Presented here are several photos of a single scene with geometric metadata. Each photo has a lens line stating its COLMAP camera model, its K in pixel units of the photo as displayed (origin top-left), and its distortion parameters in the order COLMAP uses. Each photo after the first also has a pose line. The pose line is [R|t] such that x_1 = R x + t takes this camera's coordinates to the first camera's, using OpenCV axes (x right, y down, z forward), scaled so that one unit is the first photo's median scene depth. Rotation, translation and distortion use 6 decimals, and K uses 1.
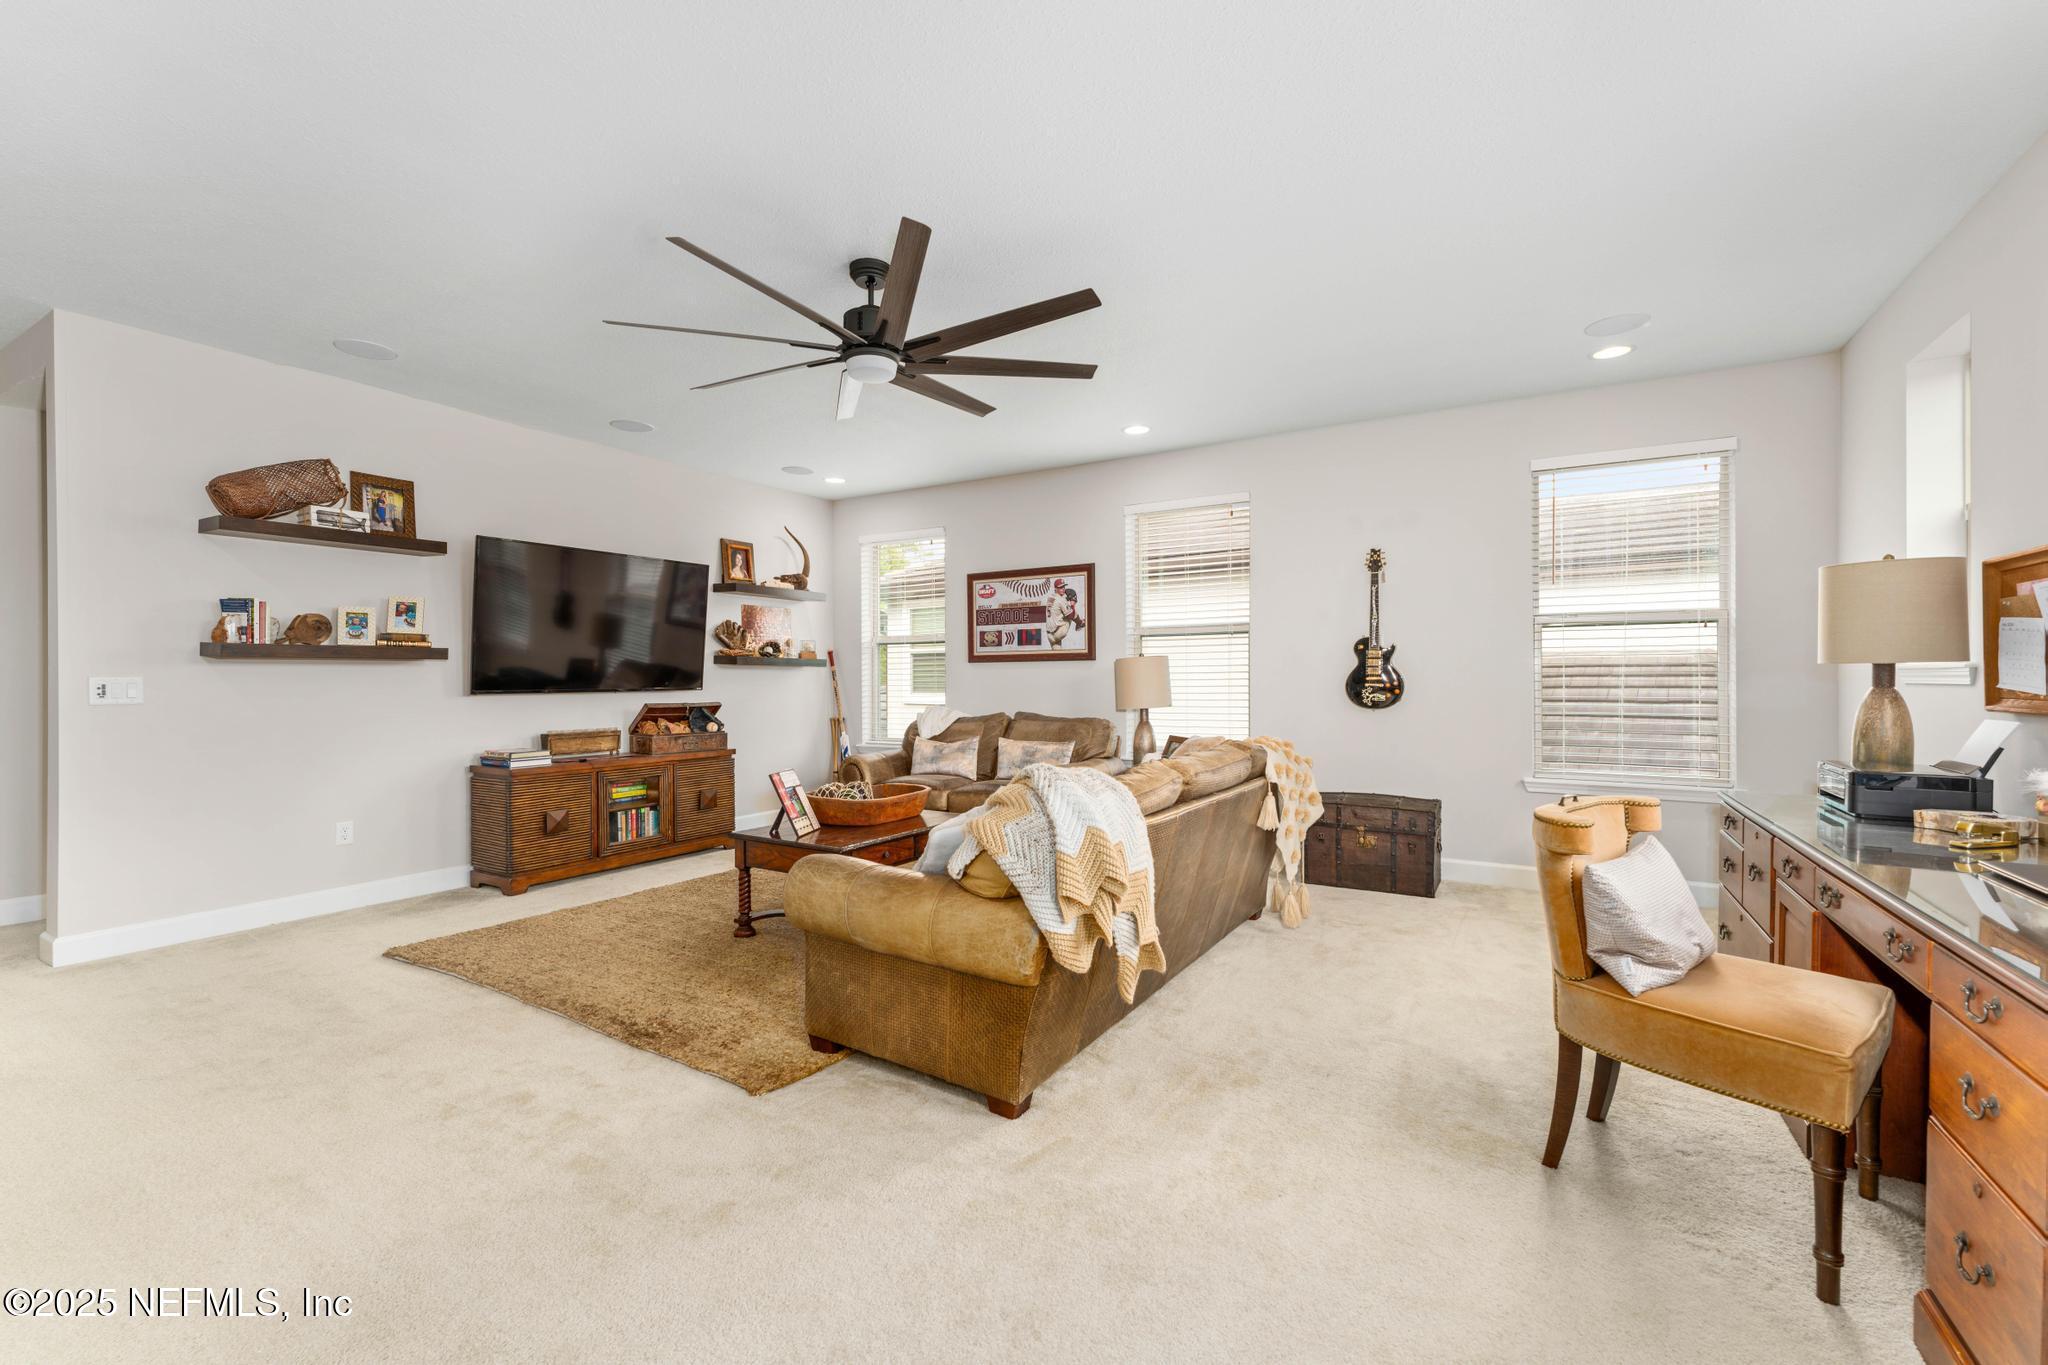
lens RADIAL K [[850.4, 0, 1024.0], [0, 850.4, 682.5], [0, 0, 1]] dist [0.000280, -0.000221]
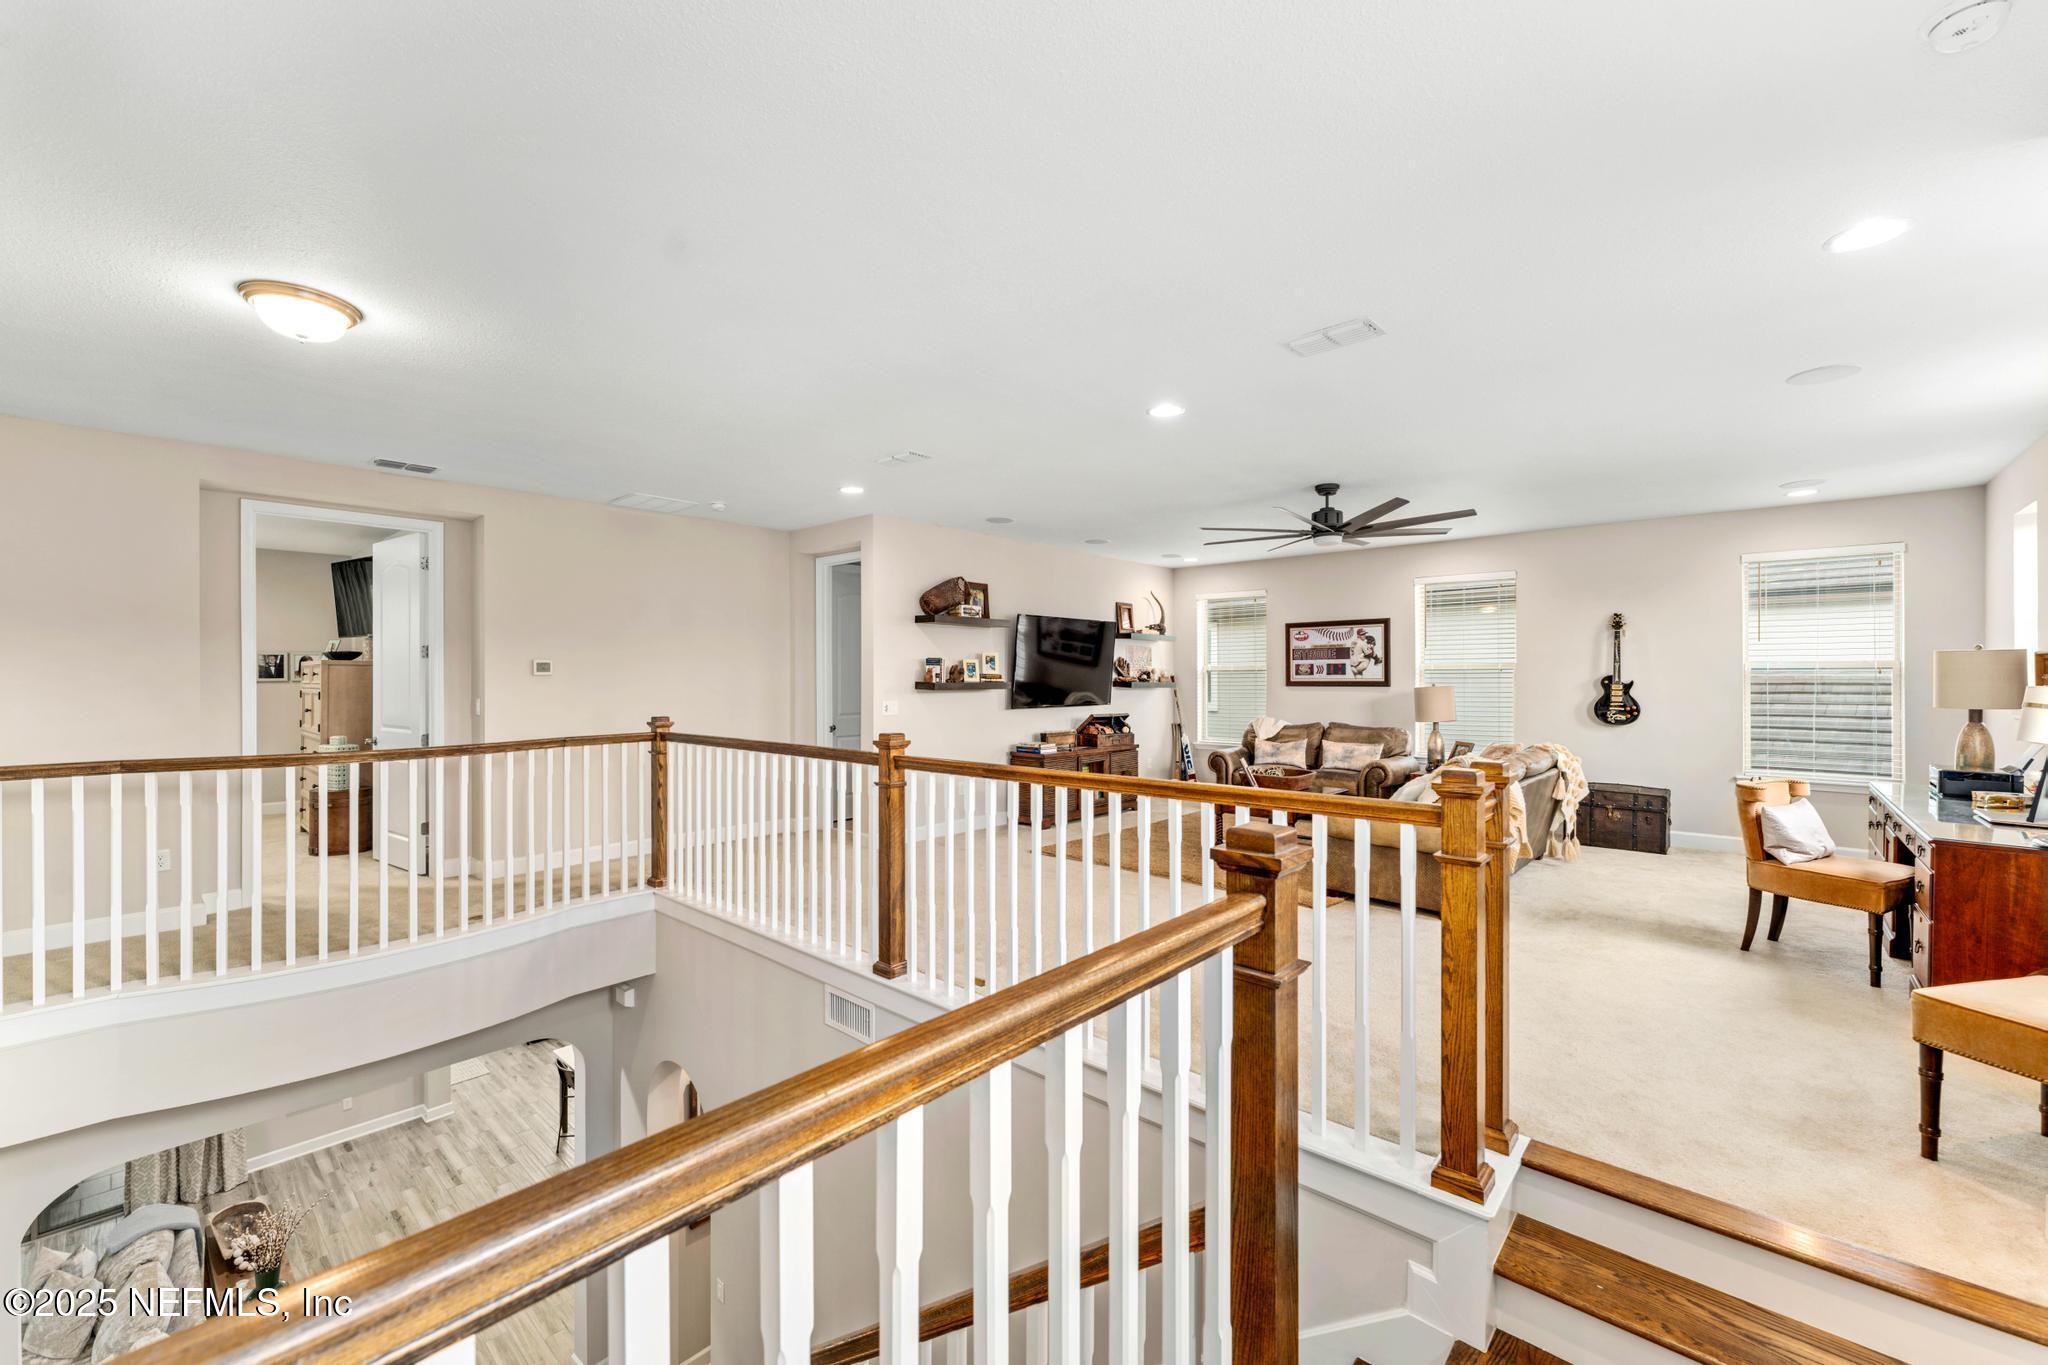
lens RADIAL K [[817.7, 0, 1023.7], [0, 817.7, 674.8], [0, 0, 1]] dist [0.000341, 0.000279]
pose [[0.981584, 0.003060, -0.191008, -0.266122], [-0.004745, 0.999954, -0.008363, -0.032694], [0.190973, 0.009115, 0.981553, -0.474011]]
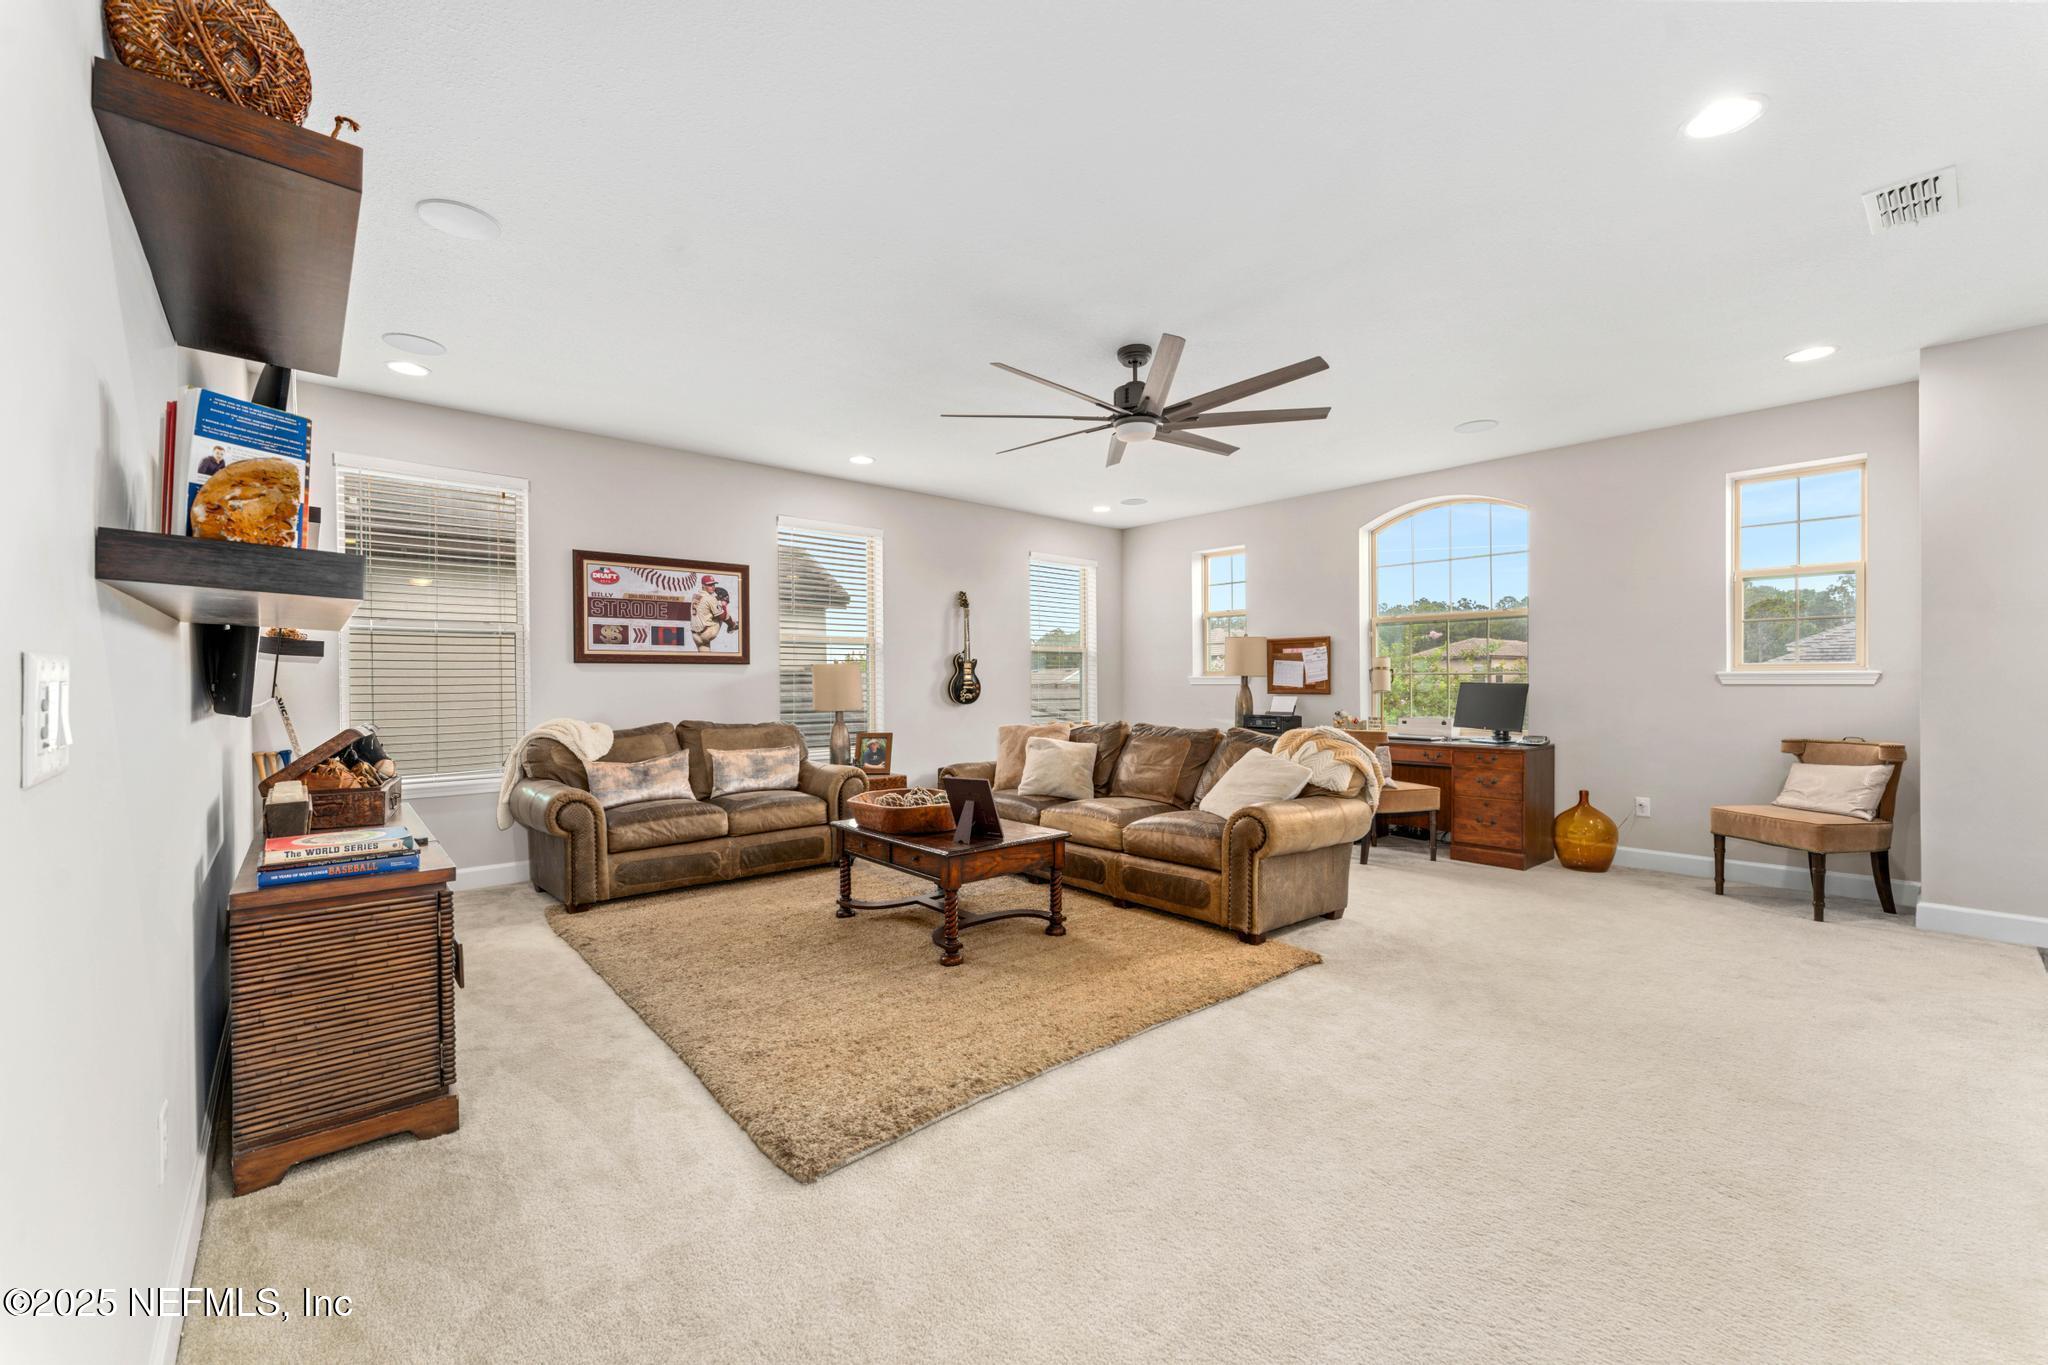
lens RADIAL K [[815.7, 0, 1011.8], [0, 815.7, 684.5], [0, 0, 1]] dist [0.000535, 0.000180]
pose [[0.305963, -0.000064, 0.952043, -0.749430], [0.006924, 0.999974, -0.002158, 0.001303], [-0.952018, 0.007253, 0.305955, 0.439989]]
